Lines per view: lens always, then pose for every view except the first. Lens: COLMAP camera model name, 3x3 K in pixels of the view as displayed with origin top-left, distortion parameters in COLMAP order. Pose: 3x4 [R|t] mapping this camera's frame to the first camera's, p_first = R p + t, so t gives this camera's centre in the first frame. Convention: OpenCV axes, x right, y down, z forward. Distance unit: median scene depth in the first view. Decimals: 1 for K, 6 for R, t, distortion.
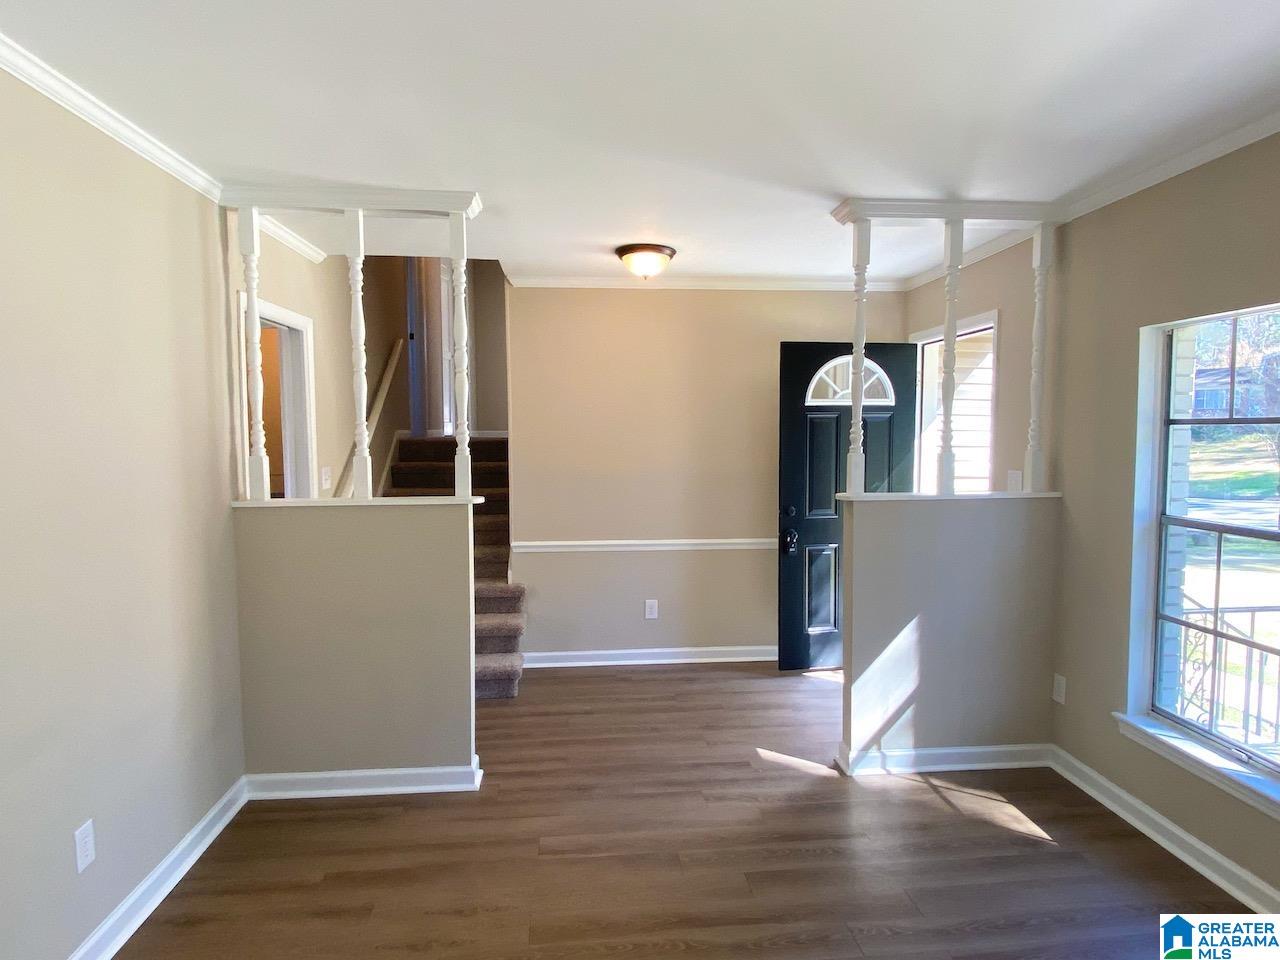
lens RADIAL K [[744.5, 0, 640.6], [0, 744.5, 483.0], [0, 0, 1]] dist [-0.009600, -0.003042]
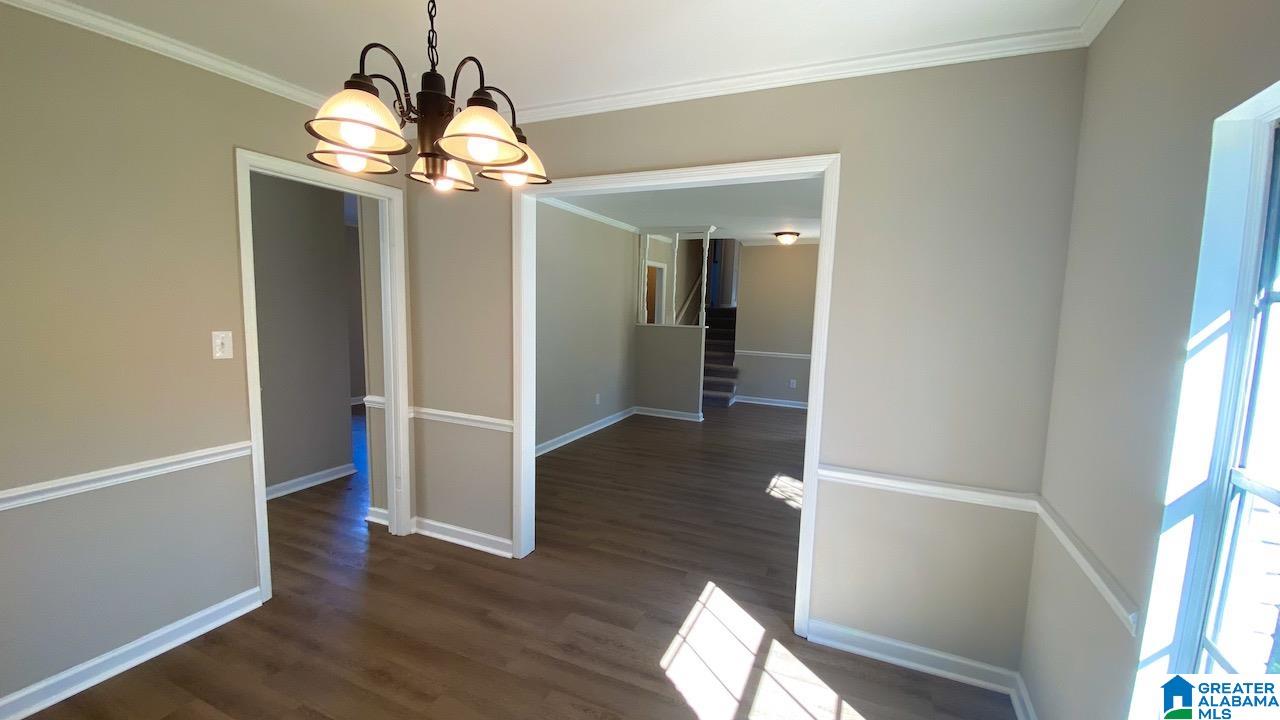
lens RADIAL K [[518.5, 0, 642.6], [0, 518.5, 359.6], [0, 0, 1]] dist [0.003450, 0.000174]
pose [[0.874387, 0.083116, -0.478057, 0.512763], [-0.069691, 0.996517, 0.045787, 0.072936], [0.480198, -0.006719, 0.877135, -0.875033]]
